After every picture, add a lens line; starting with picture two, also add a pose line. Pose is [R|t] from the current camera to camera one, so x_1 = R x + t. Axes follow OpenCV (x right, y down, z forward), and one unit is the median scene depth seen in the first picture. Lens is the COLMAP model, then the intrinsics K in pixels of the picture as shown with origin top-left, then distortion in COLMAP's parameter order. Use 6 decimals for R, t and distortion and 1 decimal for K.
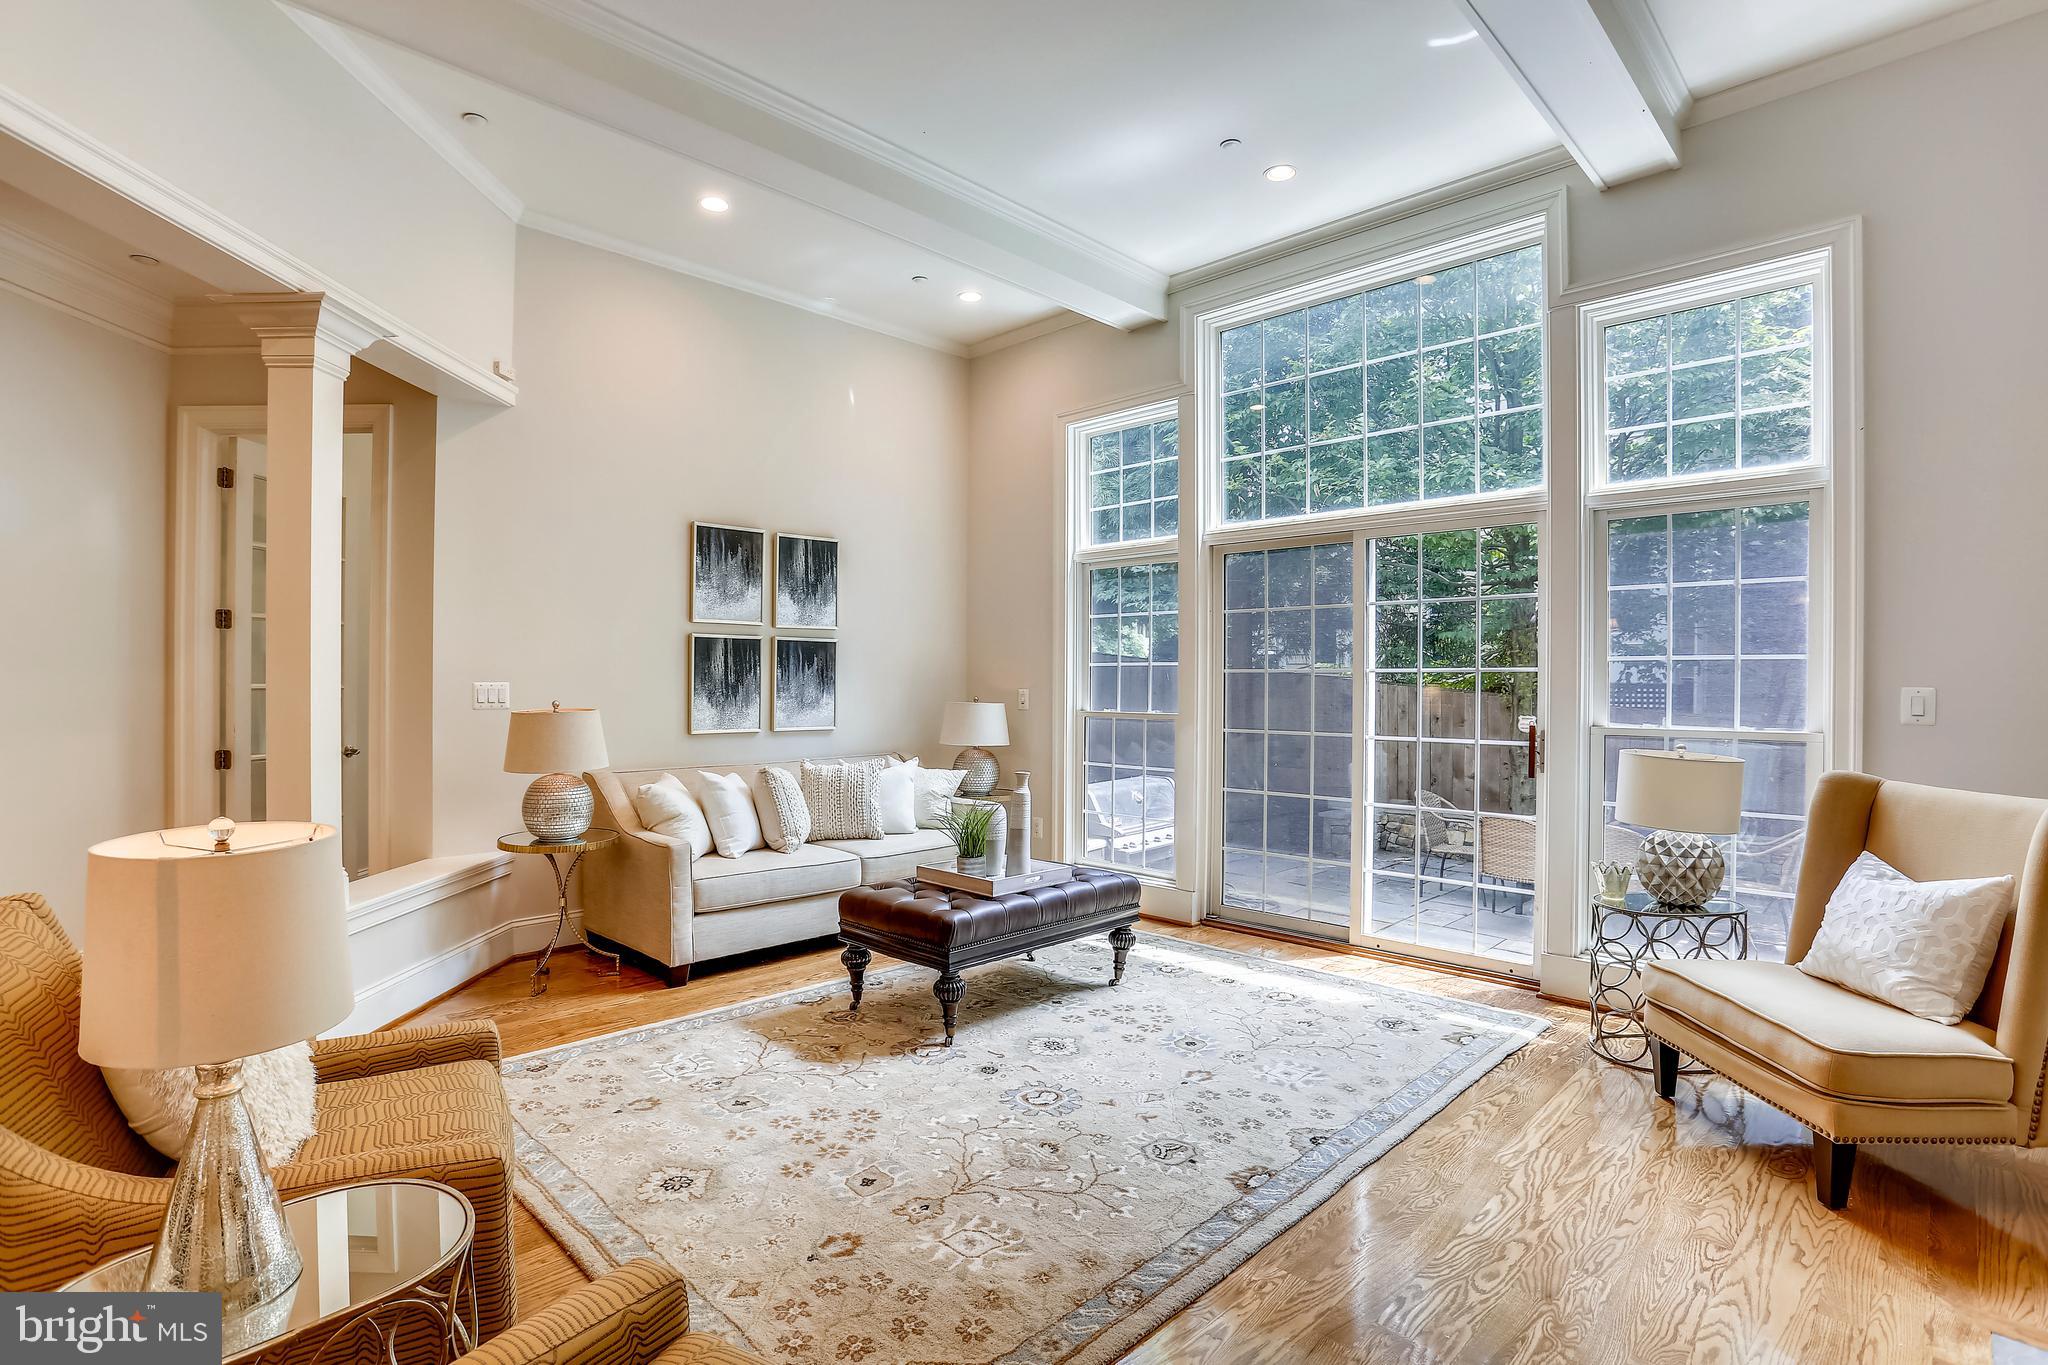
lens RADIAL K [[991.2, 0, 1002.5], [0, 991.2, 682.8], [0, 0, 1]] dist [-0.071337, 0.031827]
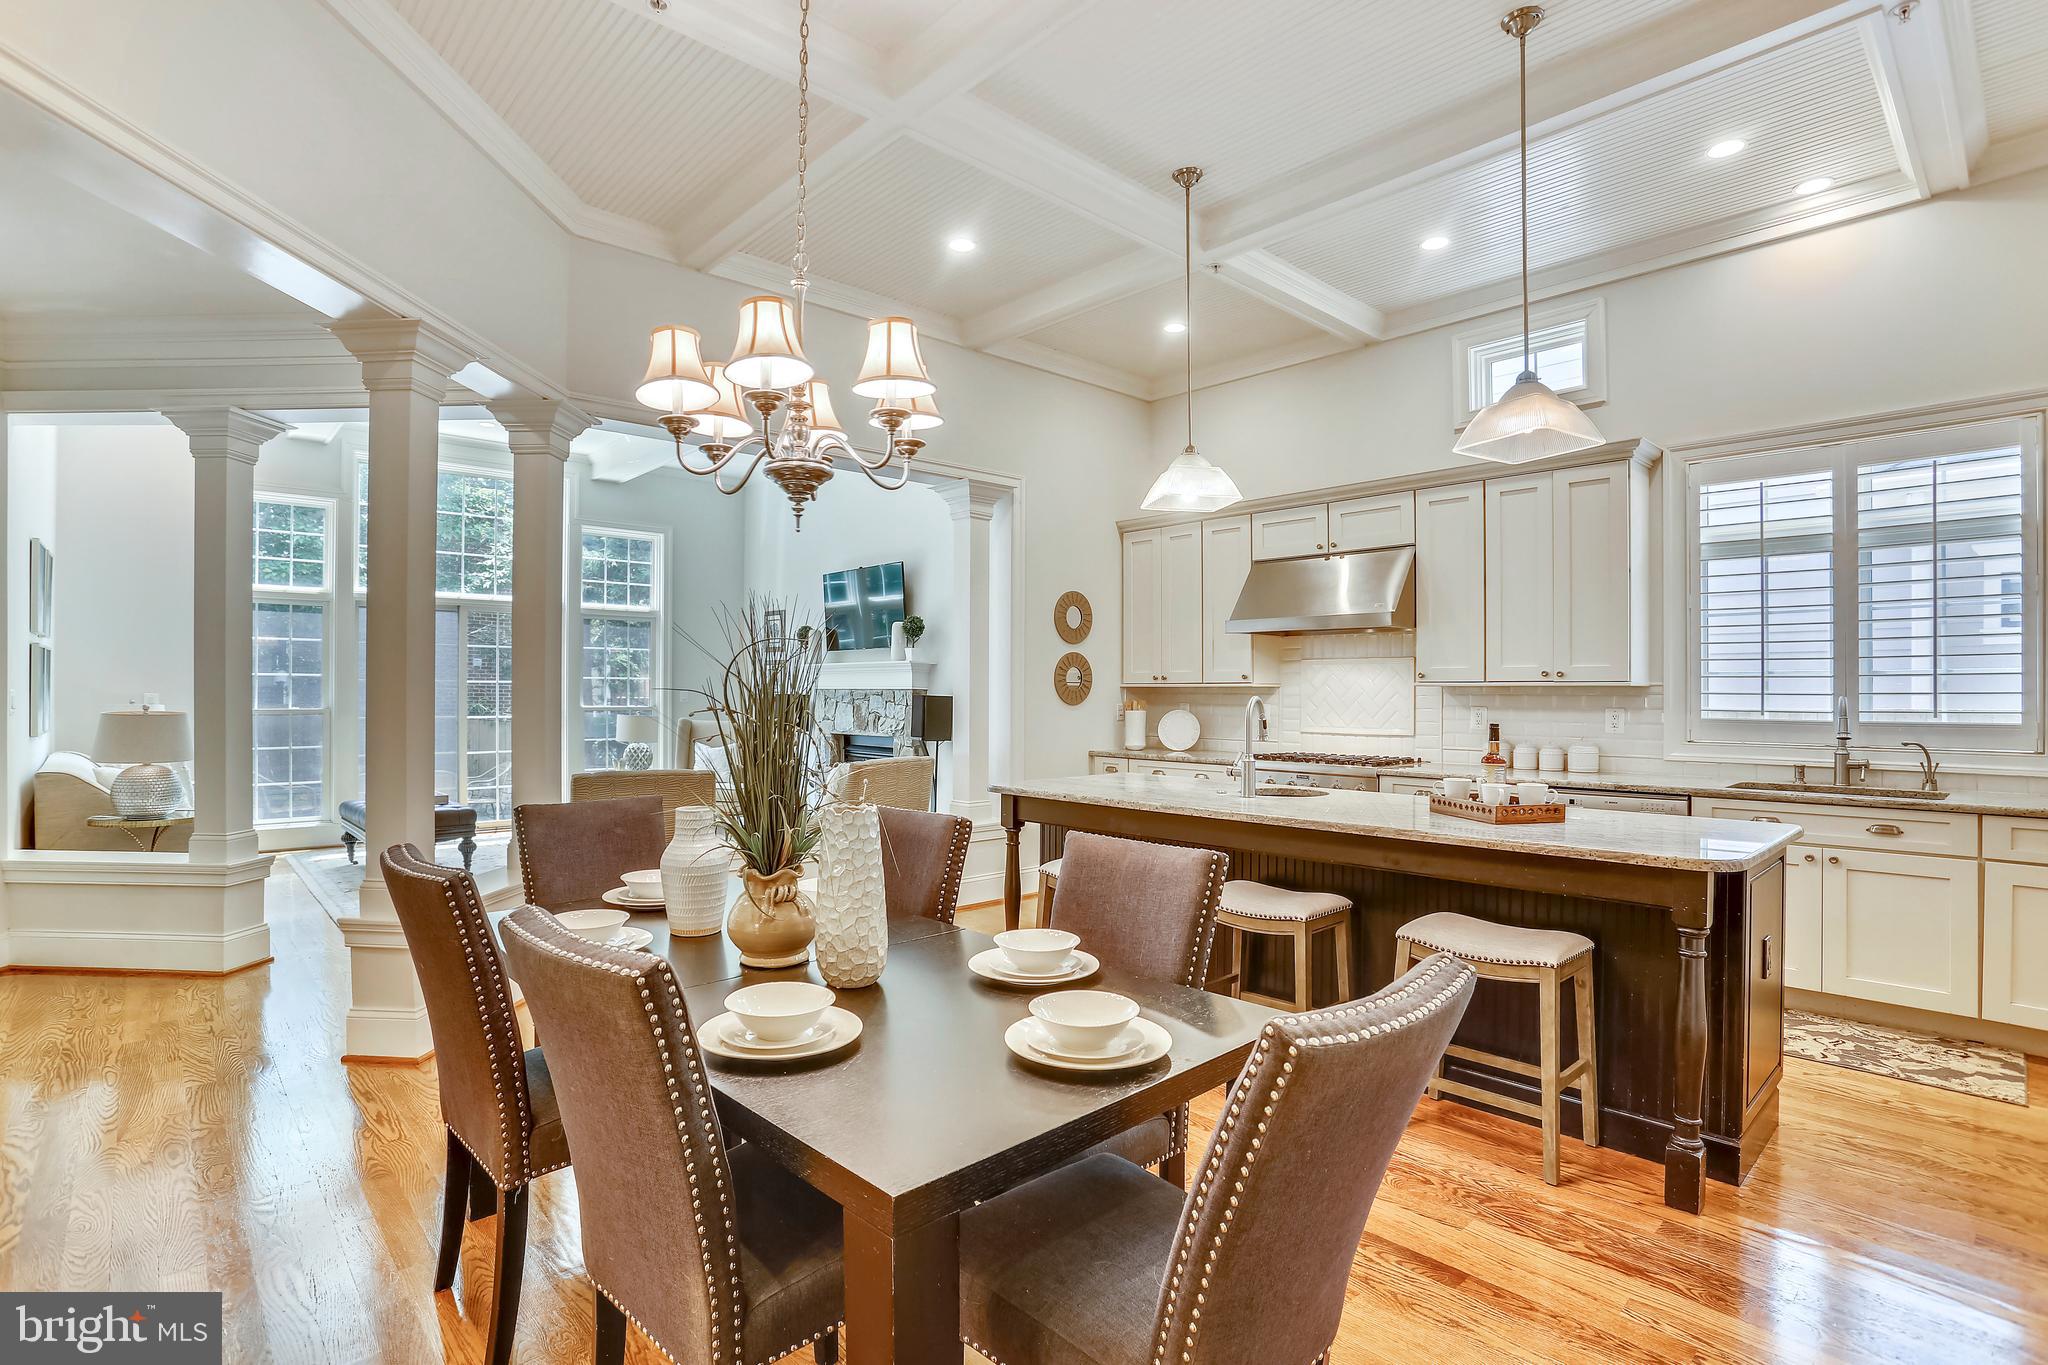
lens RADIAL K [[991.2, 0, 1002.5], [0, 991.2, 682.8], [0, 0, 1]] dist [-0.071337, 0.031827]
pose [[0.044943, 0.002852, 0.998985, -1.607858], [0.000434, 0.999996, -0.002874, -0.006838], [-0.998989, 0.000563, 0.044942, -0.102829]]
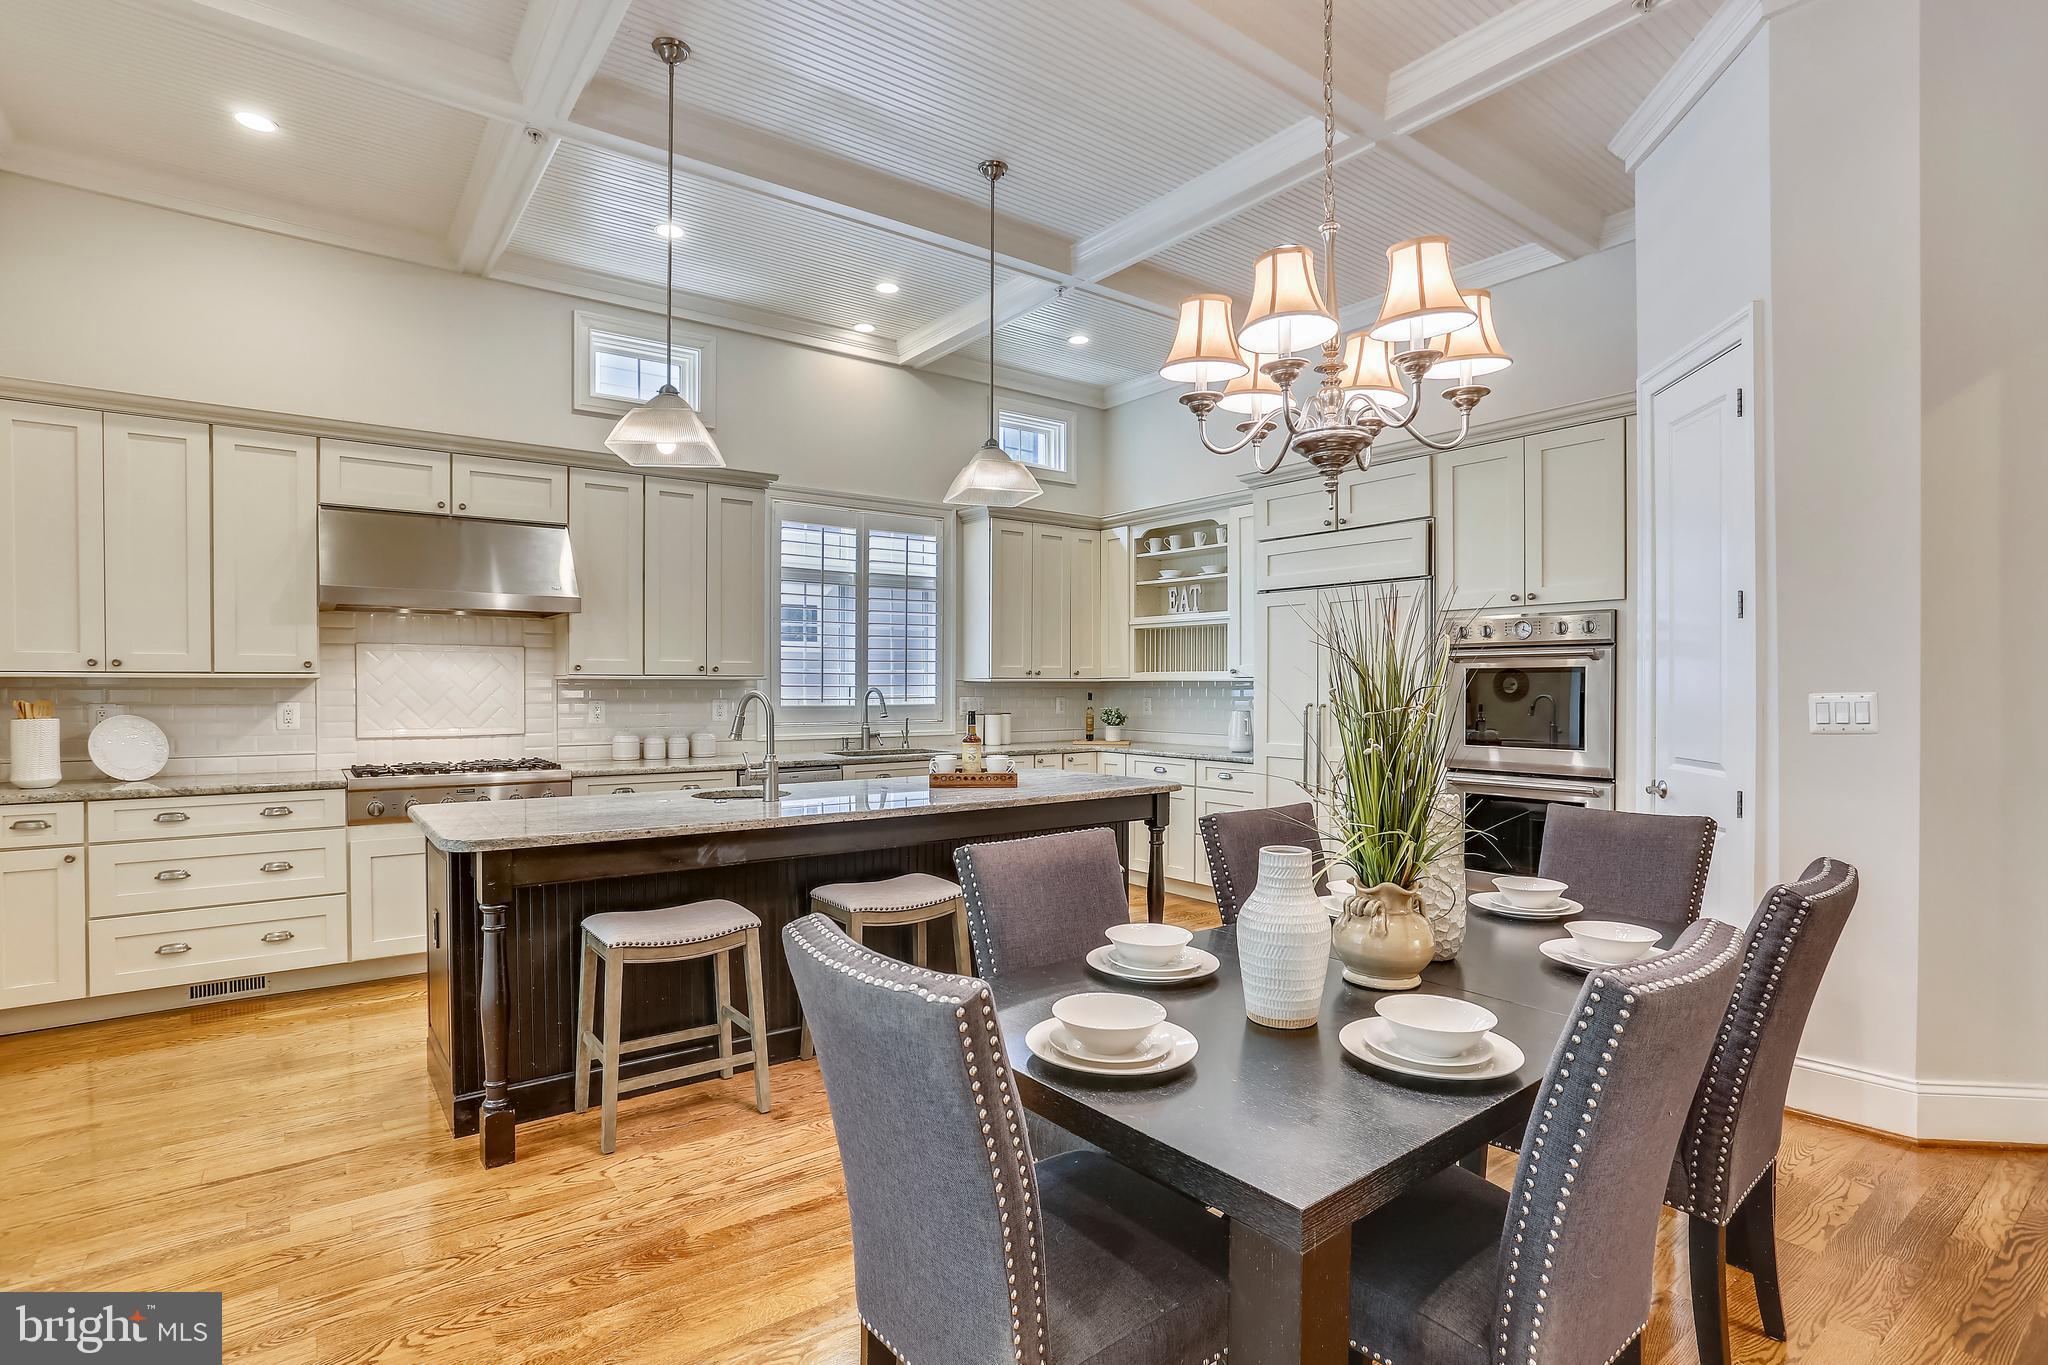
lens RADIAL K [[994.0, 0, 1010.2], [0, 994.0, 696.3], [0, 0, 1]] dist [-0.065111, 0.032577]
pose [[-0.988301, -0.007850, 0.152315, -1.022638], [-0.005664, 0.999875, 0.014781, -0.005725], [-0.152412, 0.013745, -0.988221, 0.501585]]
